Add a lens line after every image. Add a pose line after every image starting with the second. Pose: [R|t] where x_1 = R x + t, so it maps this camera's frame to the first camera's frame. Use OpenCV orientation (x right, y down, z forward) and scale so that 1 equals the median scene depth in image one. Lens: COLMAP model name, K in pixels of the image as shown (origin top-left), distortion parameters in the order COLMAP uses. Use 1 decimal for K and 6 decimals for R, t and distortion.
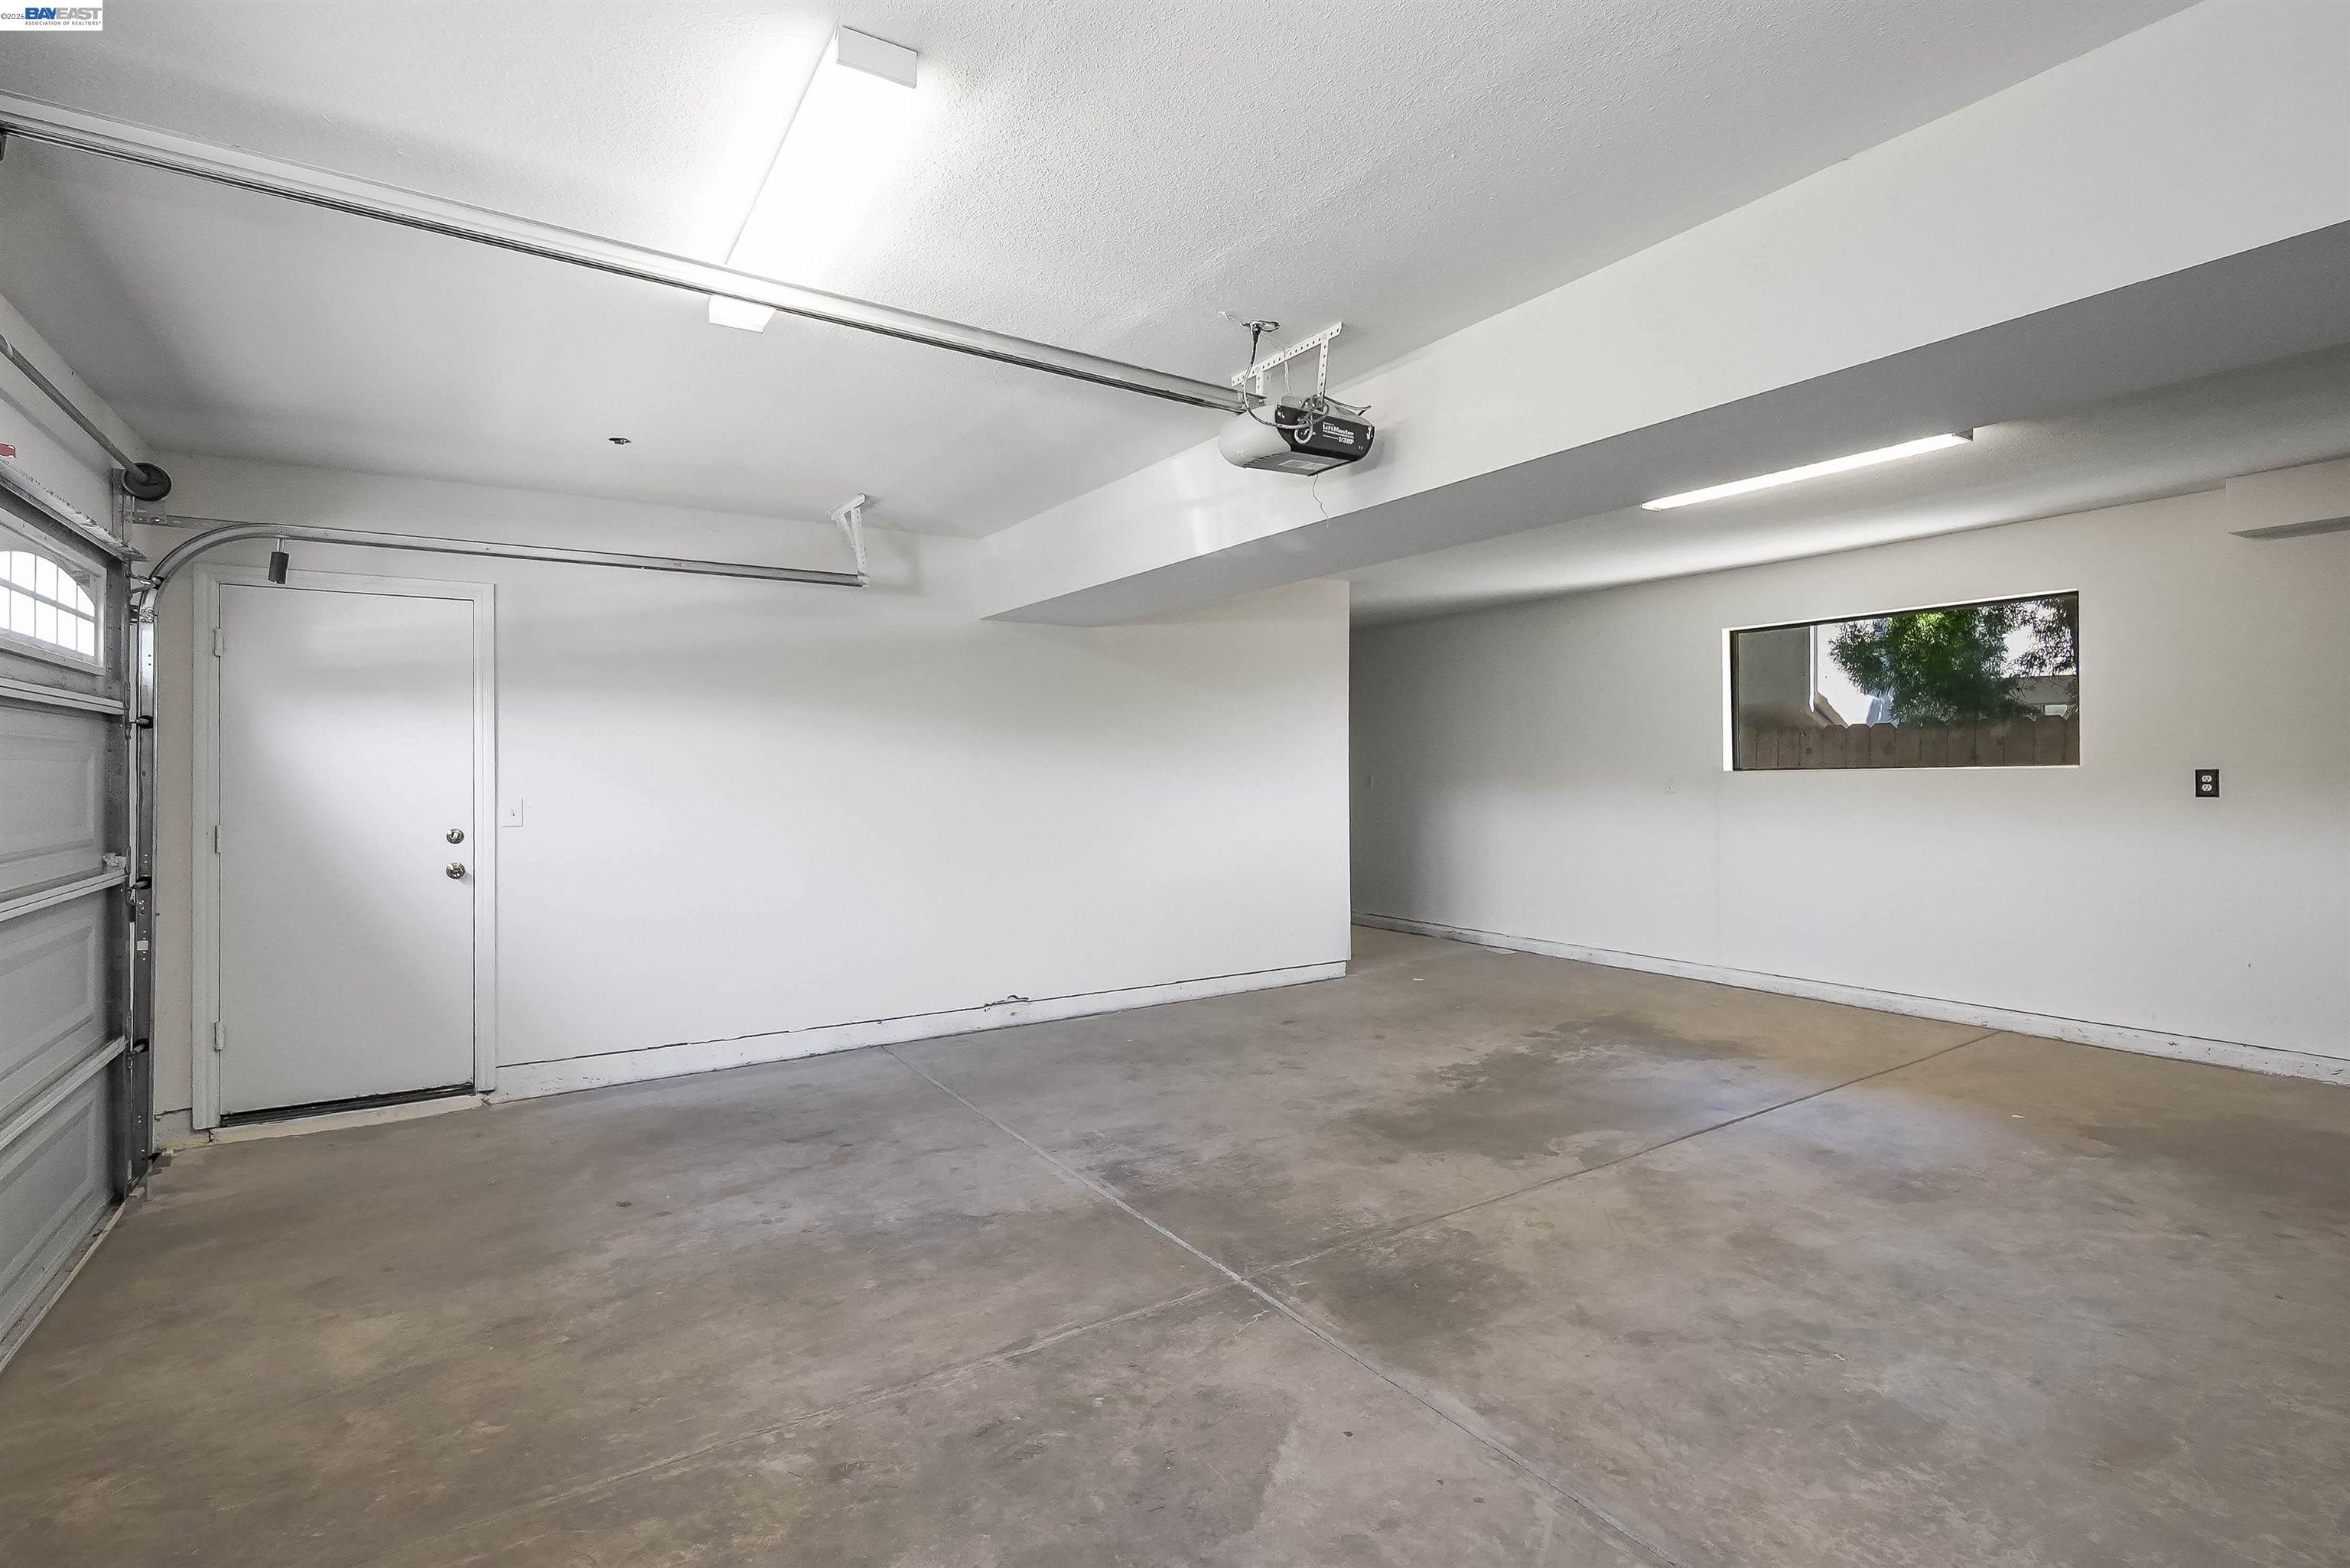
lens RADIAL K [[1115.3, 0, 1178.8], [0, 1115.3, 773.2], [0, 0, 1]] dist [-0.019603, 0.008092]
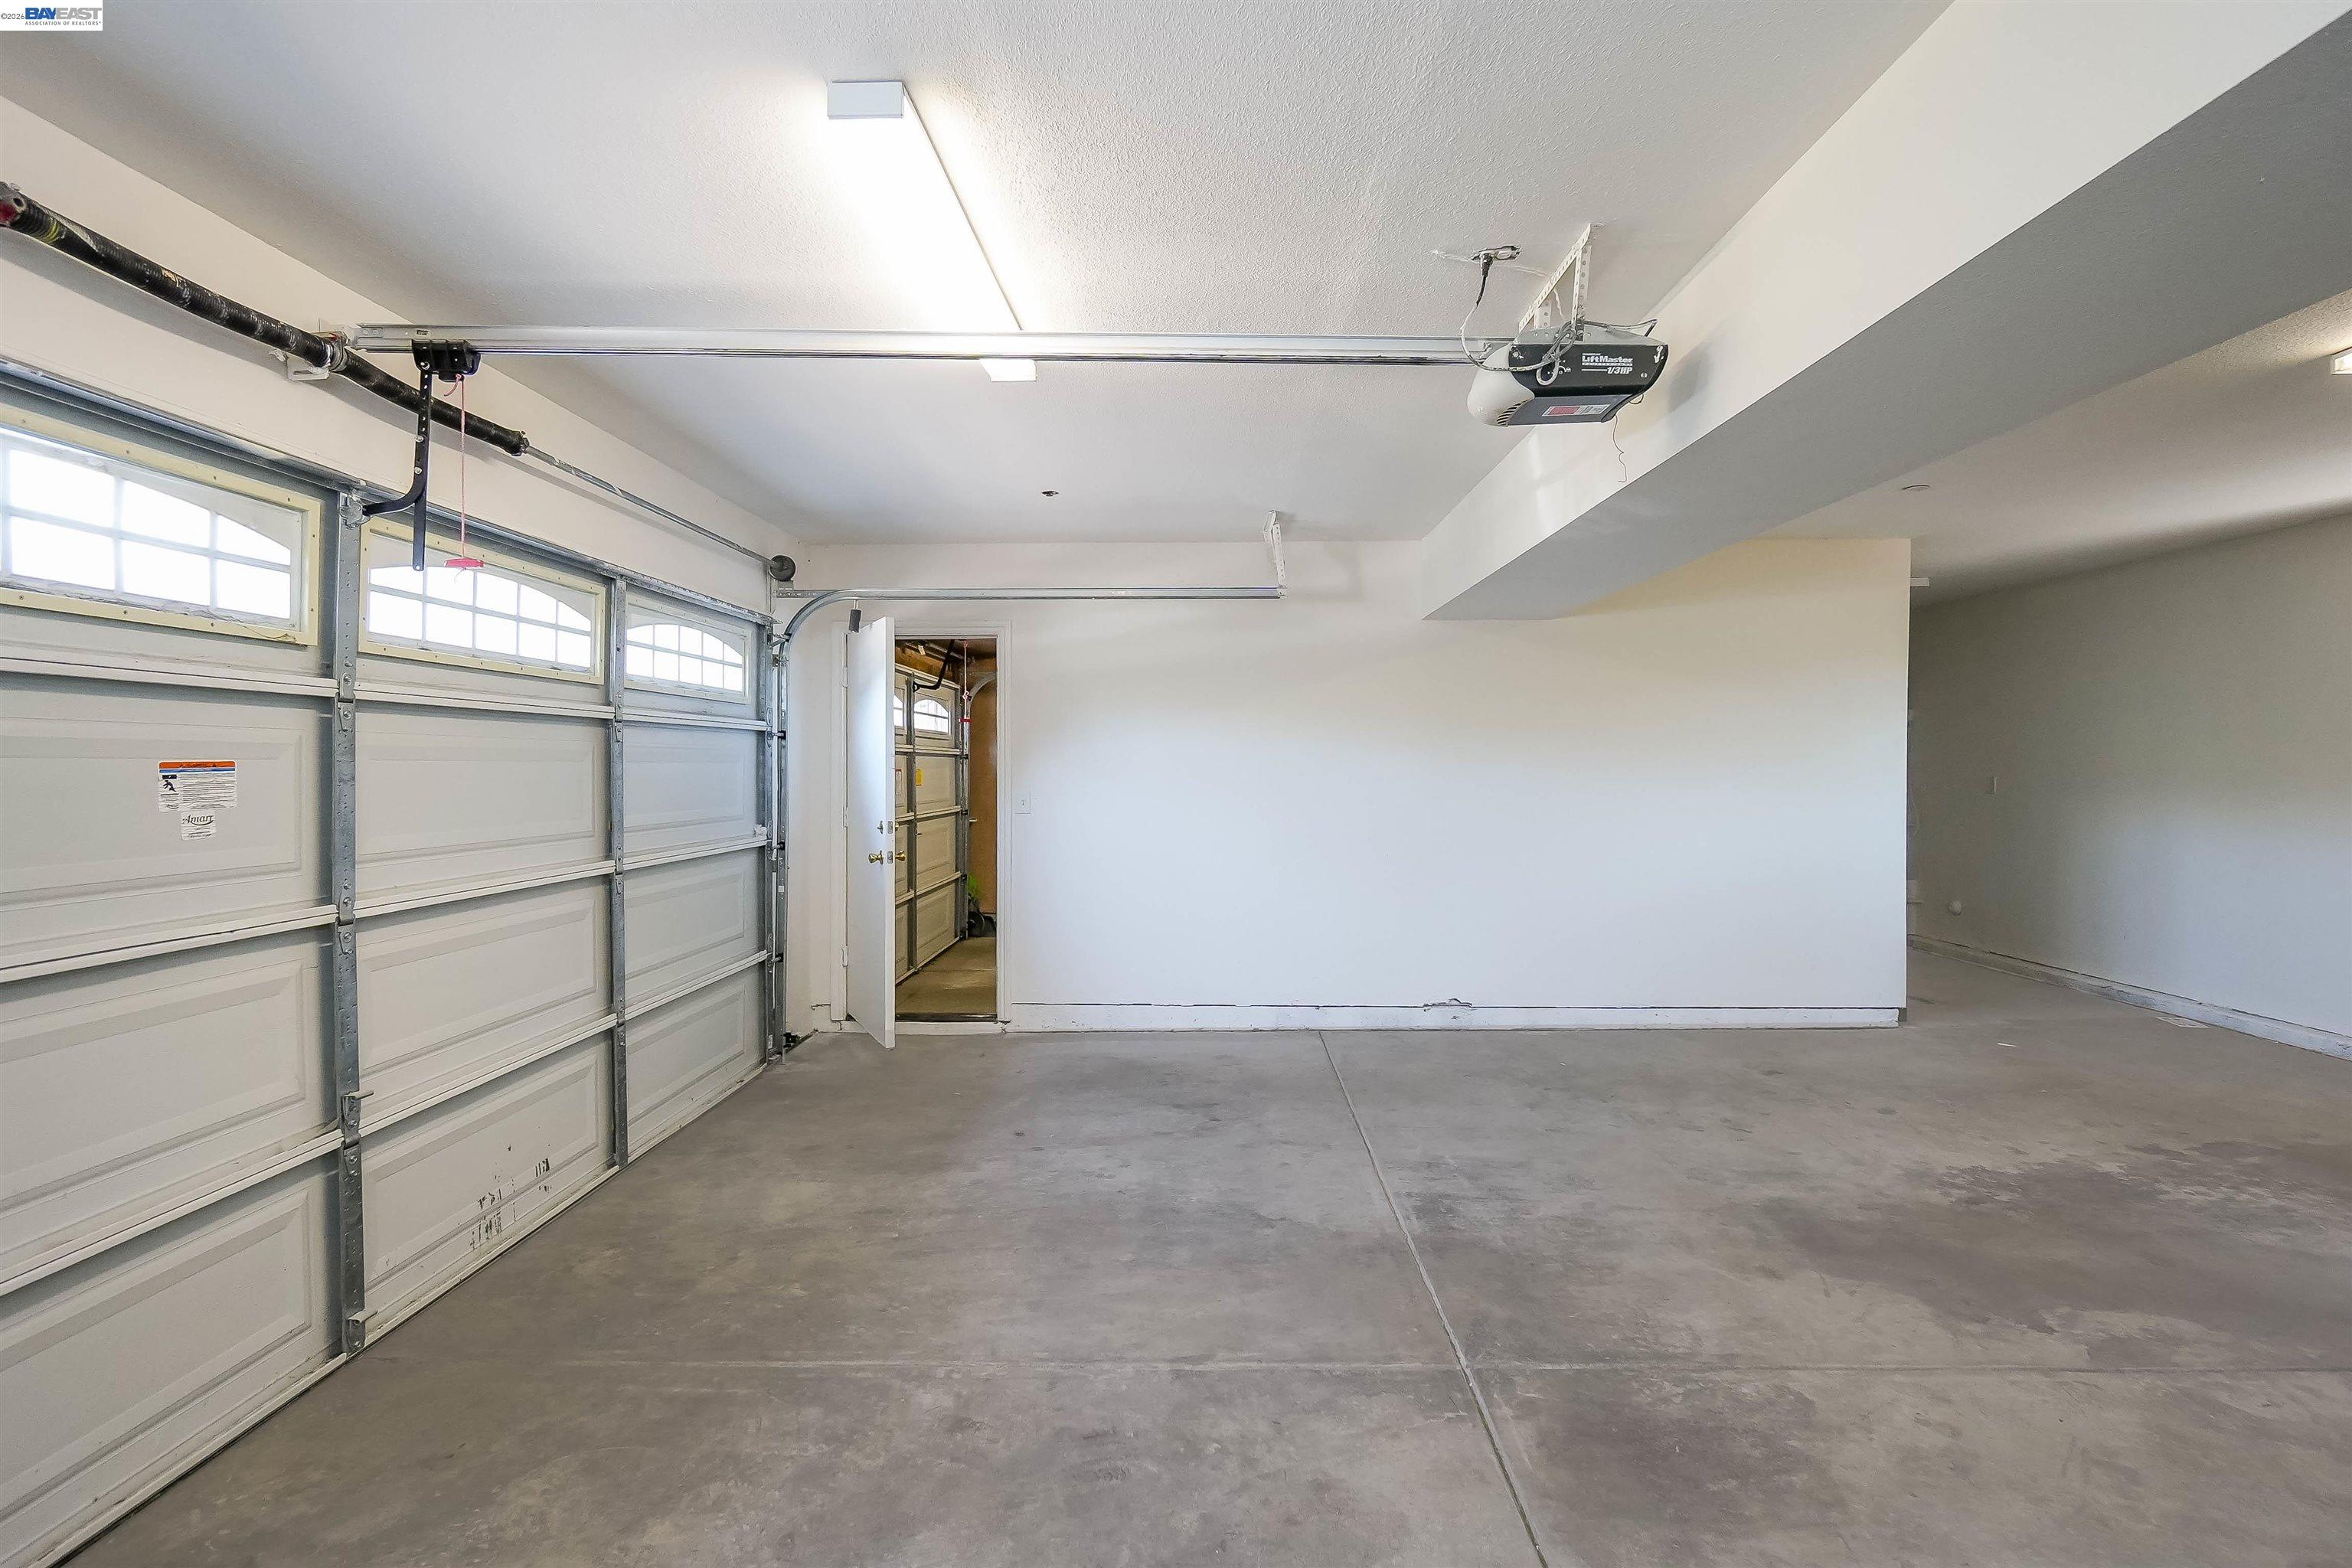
lens RADIAL K [[1032.4, 0, 1182.1], [0, 1032.4, 776.1], [0, 0, 1]] dist [-0.014620, 0.005262]
pose [[0.829579, 0.011487, -0.558272, 0.267412], [-0.006454, 0.999919, 0.010985, -0.010719], [0.558352, -0.005510, 0.829586, 0.181059]]
